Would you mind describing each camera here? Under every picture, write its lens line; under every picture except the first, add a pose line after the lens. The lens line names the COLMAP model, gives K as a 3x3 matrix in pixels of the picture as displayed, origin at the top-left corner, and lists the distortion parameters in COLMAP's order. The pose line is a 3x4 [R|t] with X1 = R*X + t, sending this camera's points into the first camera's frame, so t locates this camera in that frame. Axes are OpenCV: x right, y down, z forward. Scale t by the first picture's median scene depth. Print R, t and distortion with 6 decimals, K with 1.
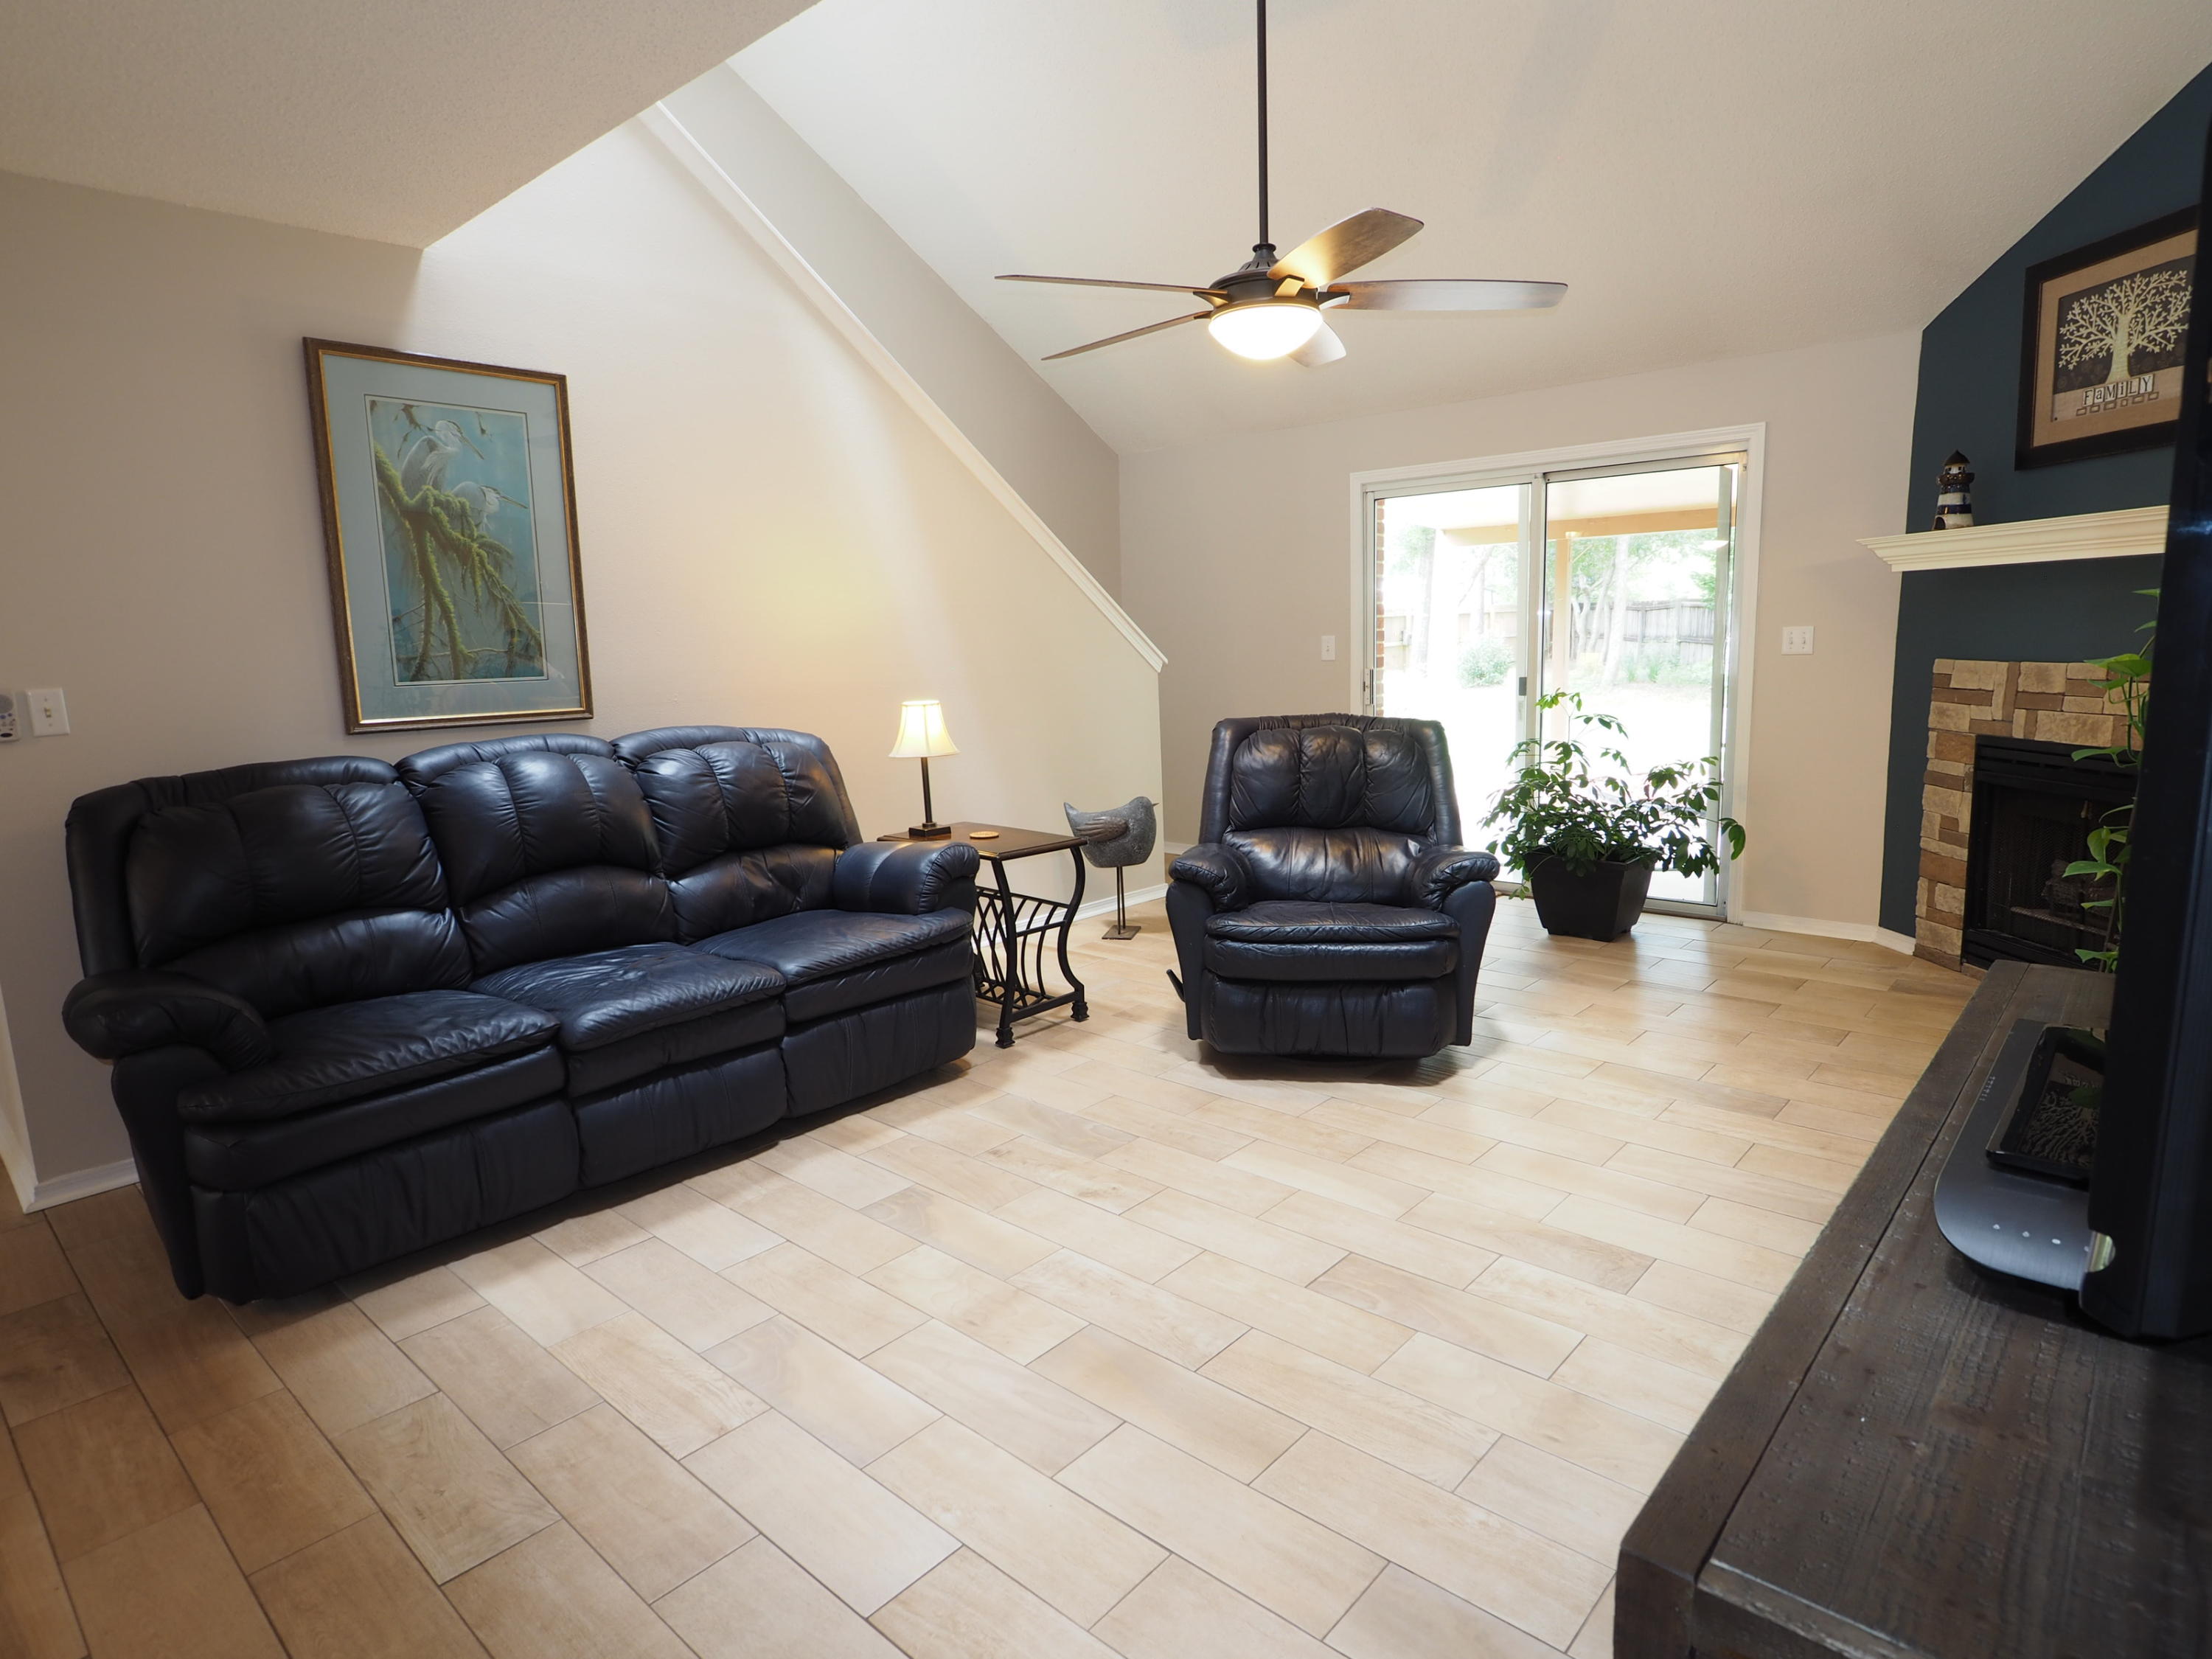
lens RADIAL K [[1197.5, 0, 1119.1], [0, 1197.5, 820.2], [0, 0, 1]] dist [-0.007917, -0.004094]
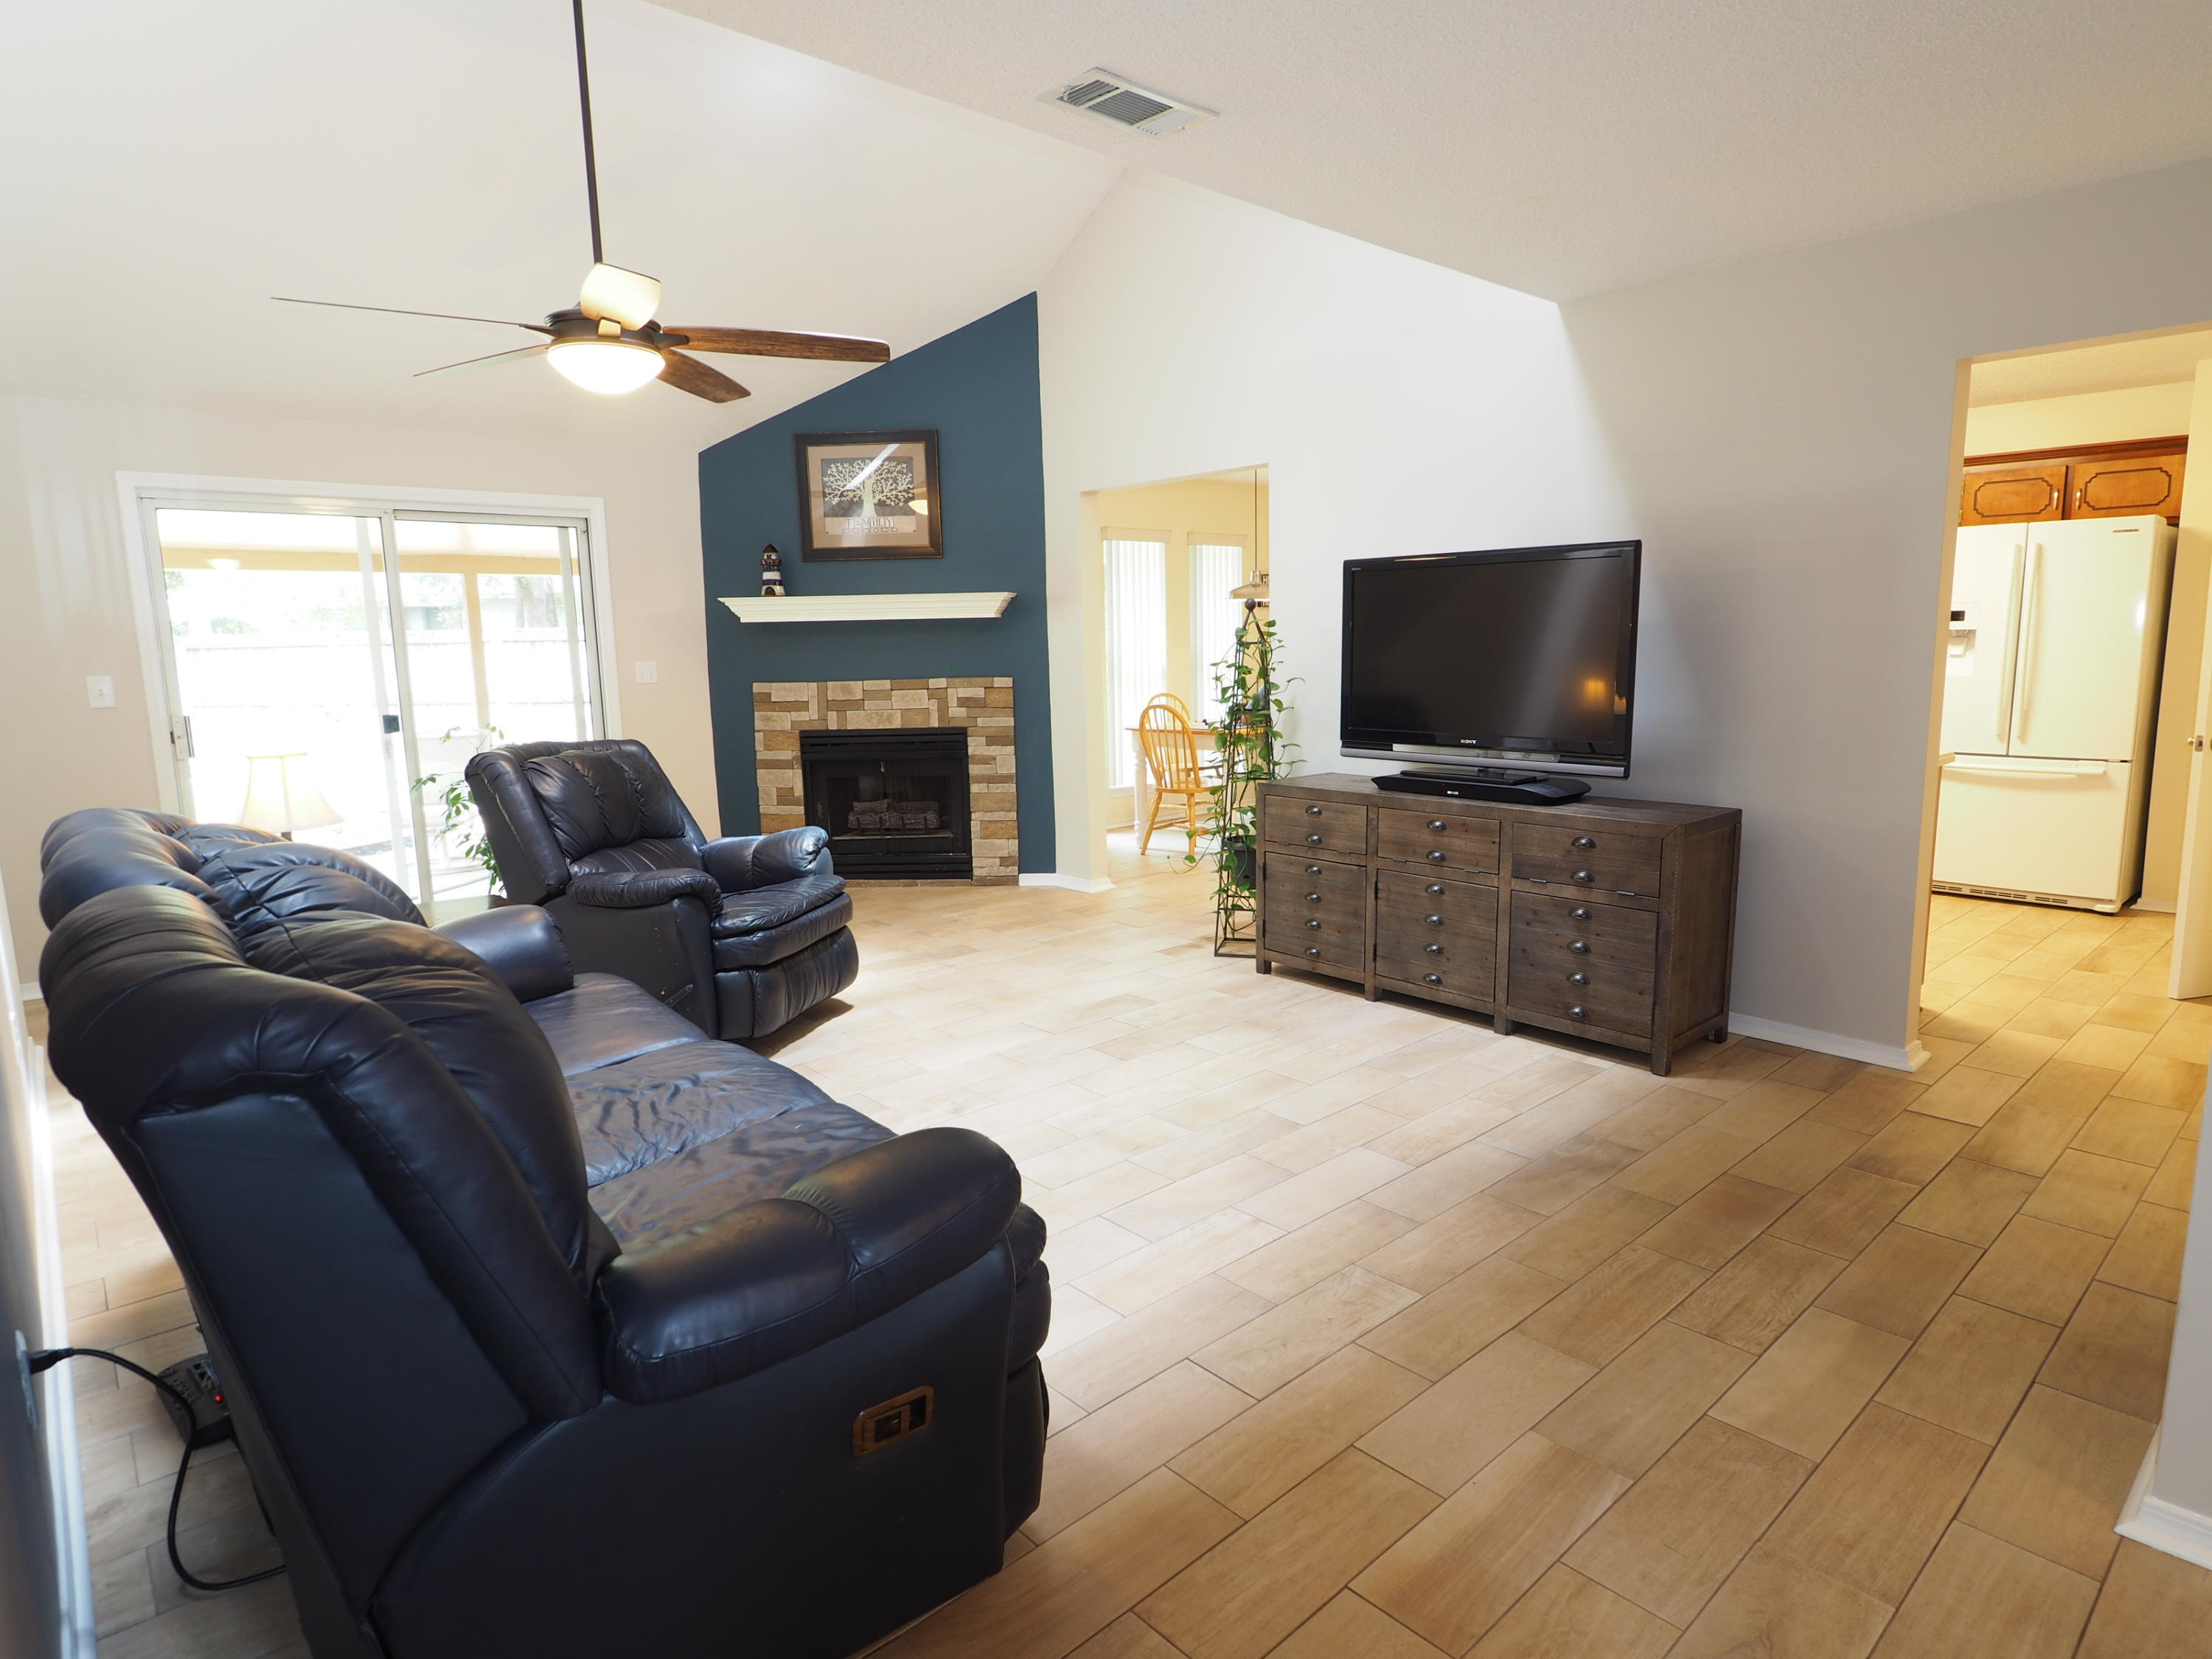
lens RADIAL K [[1197.5, 0, 1128.4], [0, 1197.5, 819.0], [0, 0, 1]] dist [-0.007917, -0.004094]
pose [[0.099647, -0.121471, 0.987580, -0.773108], [0.167992, 0.980326, 0.103629, -0.049388], [-0.980739, 0.155579, 0.118093, 0.428096]]
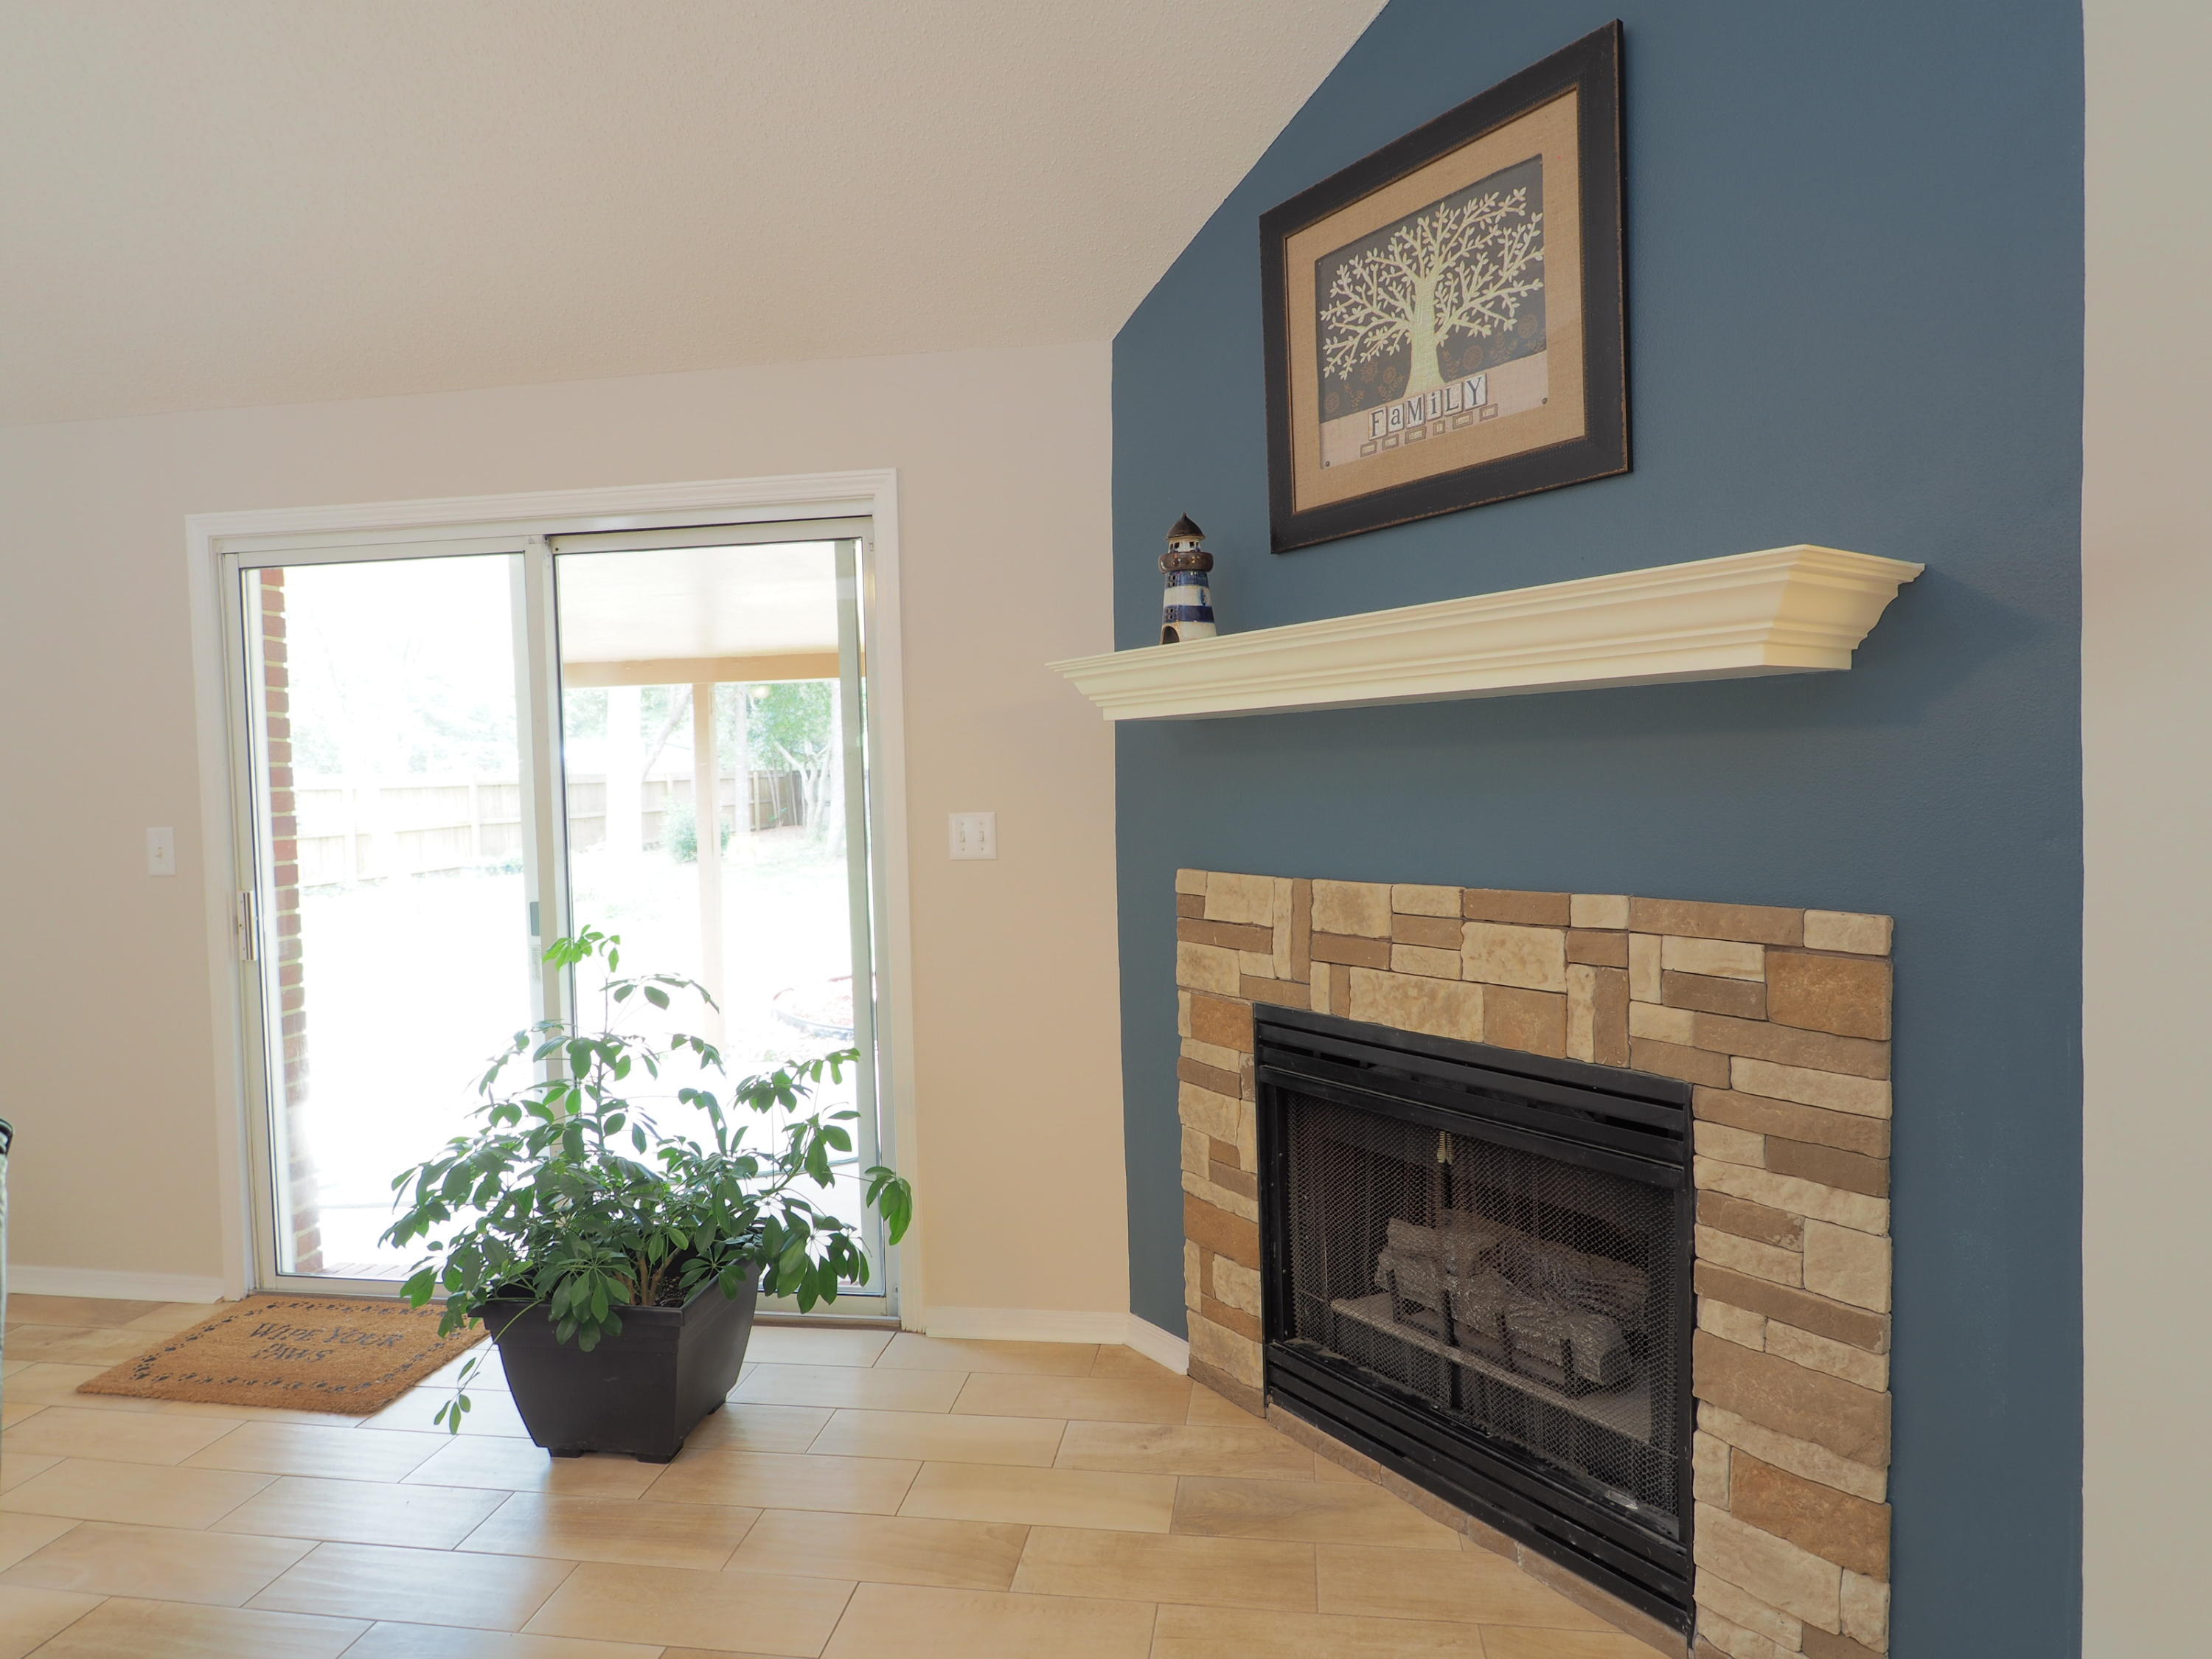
lens RADIAL K [[1197.5, 0, 1135.7], [0, 1197.5, 824.7], [0, 0, 1]] dist [-0.007917, -0.004094]
pose [[0.816798, -0.012333, 0.576791, 0.345629], [0.088561, 0.990602, -0.104230, -0.102728], [-0.570085, 0.136216, 0.810215, 0.559155]]
